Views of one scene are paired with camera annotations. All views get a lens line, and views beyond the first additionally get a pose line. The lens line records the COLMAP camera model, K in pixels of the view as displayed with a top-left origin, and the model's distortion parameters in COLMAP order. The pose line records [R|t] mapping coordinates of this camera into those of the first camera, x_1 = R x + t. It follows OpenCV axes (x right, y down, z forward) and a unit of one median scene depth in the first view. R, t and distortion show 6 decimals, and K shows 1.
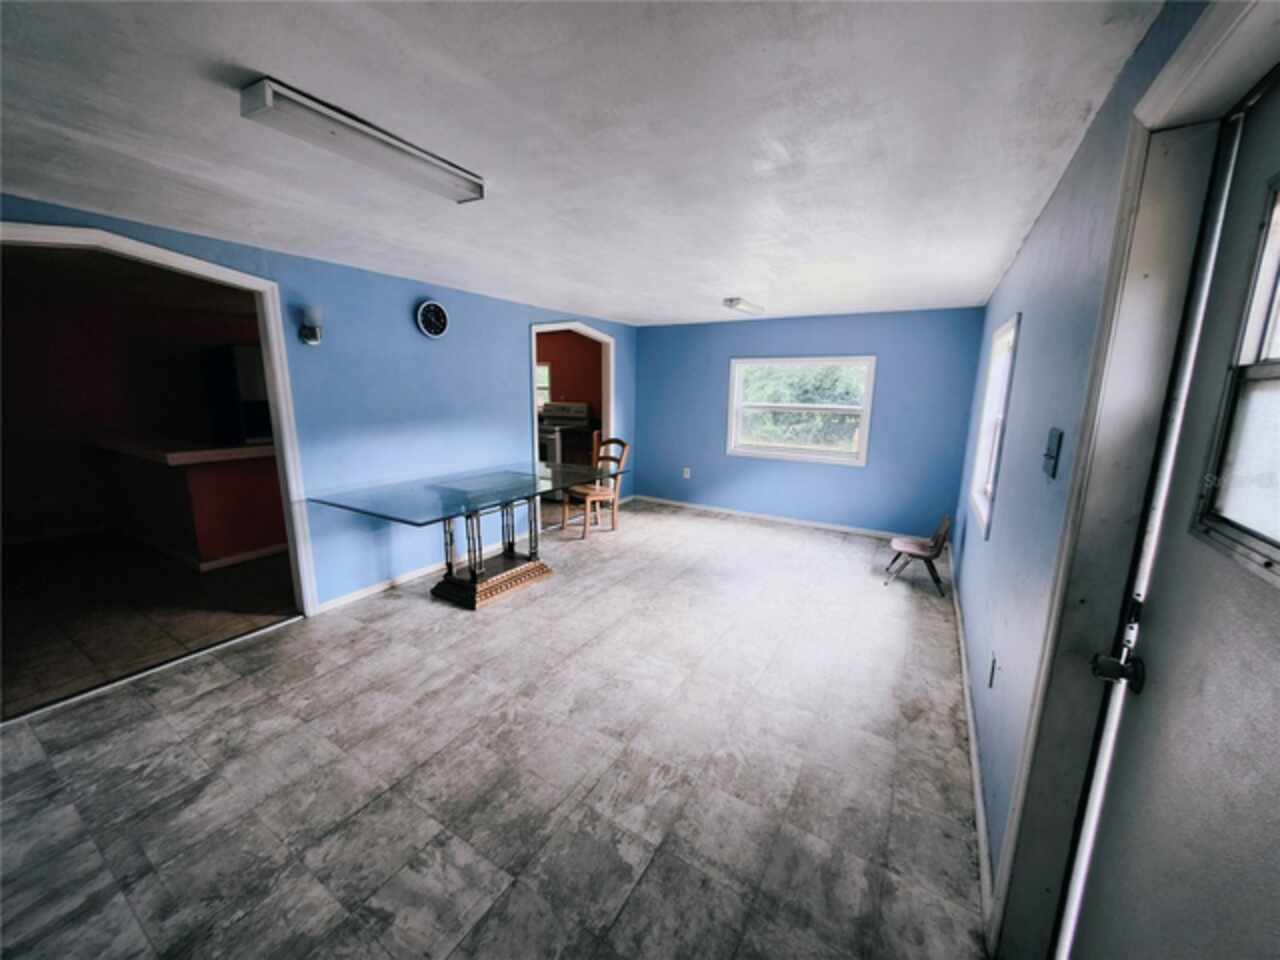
lens RADIAL K [[479.4, 0, 636.8], [0, 479.4, 482.5], [0, 0, 1]] dist [0.000358, 0.000012]
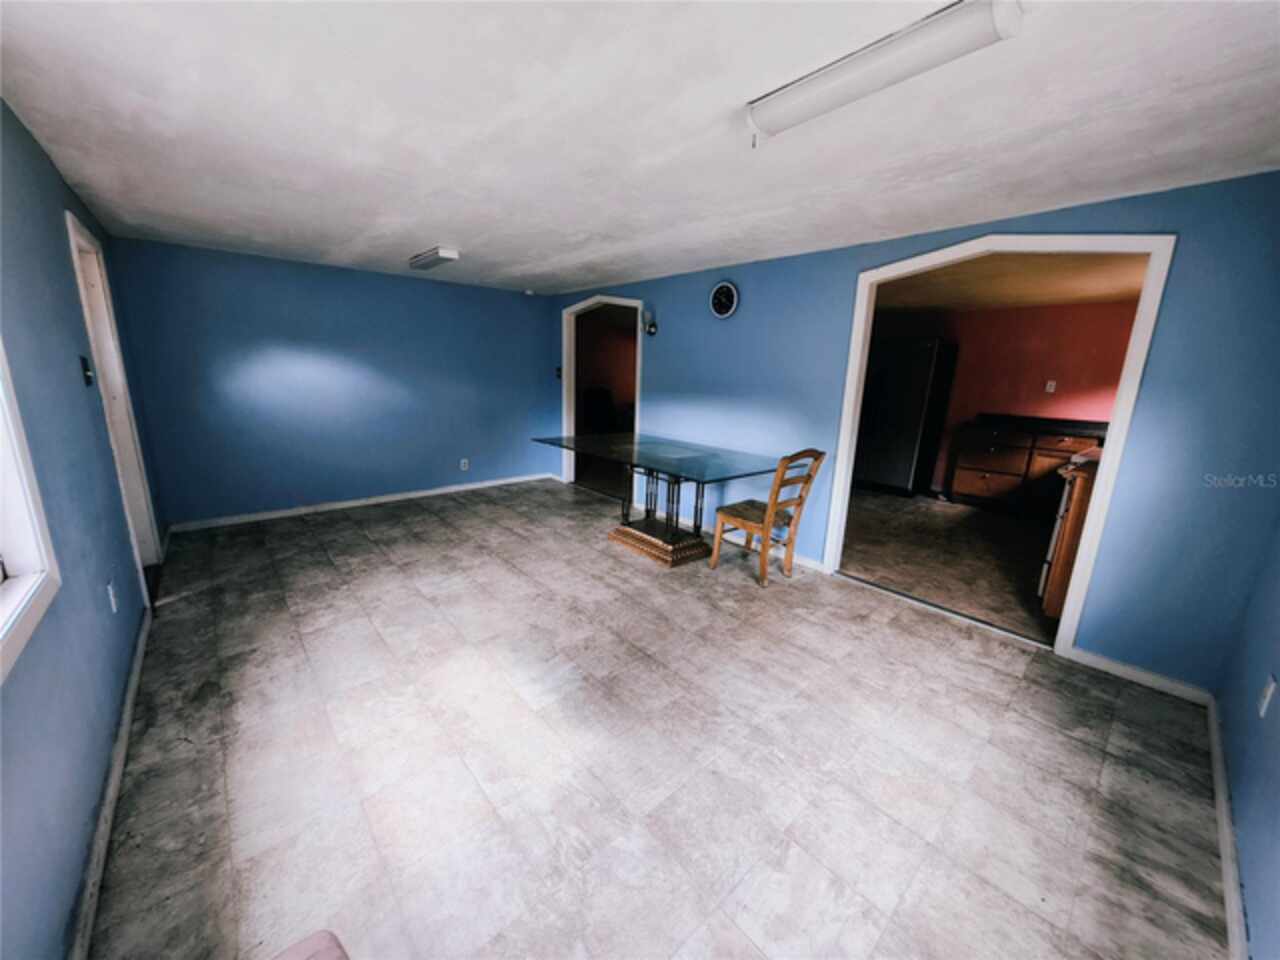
lens RADIAL K [[479.4, 0, 637.5], [0, 479.4, 479.6], [0, 0, 1]] dist [0.000358, 0.000012]
pose [[-0.291381, 0.194405, -0.936645, 0.969944], [-0.220500, 0.939117, 0.263513, -0.281626], [0.930847, 0.283313, -0.230775, 1.625043]]
